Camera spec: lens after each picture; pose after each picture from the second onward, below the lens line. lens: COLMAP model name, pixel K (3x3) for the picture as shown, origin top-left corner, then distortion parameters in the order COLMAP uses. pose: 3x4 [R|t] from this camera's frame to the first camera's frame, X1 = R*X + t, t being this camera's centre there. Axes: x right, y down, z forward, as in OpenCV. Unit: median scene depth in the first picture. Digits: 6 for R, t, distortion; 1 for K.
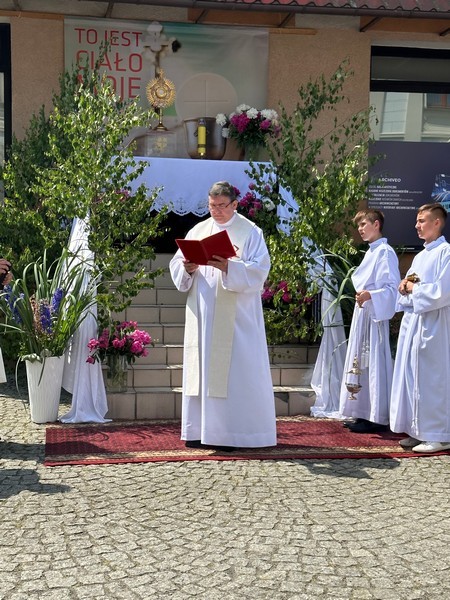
lens RADIAL K [[966.4, 0, 226.4], [0, 966.4, 301.8], [0, 0, 1]] dist [0.058465, 0.000000]
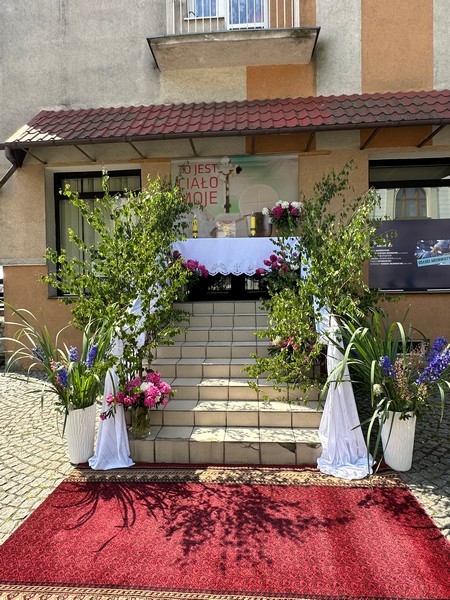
lens RADIAL K [[402.3, 0, 199.6], [0, 402.3, 303.7], [0, 0, 1]] dist [-0.027437, 0.019829]
pose [[0.967218, -0.023605, -0.252849, 0.073534], [0.020331, 0.999672, -0.015554, -0.051495], [0.253133, 0.009904, 0.967381, 0.531358]]
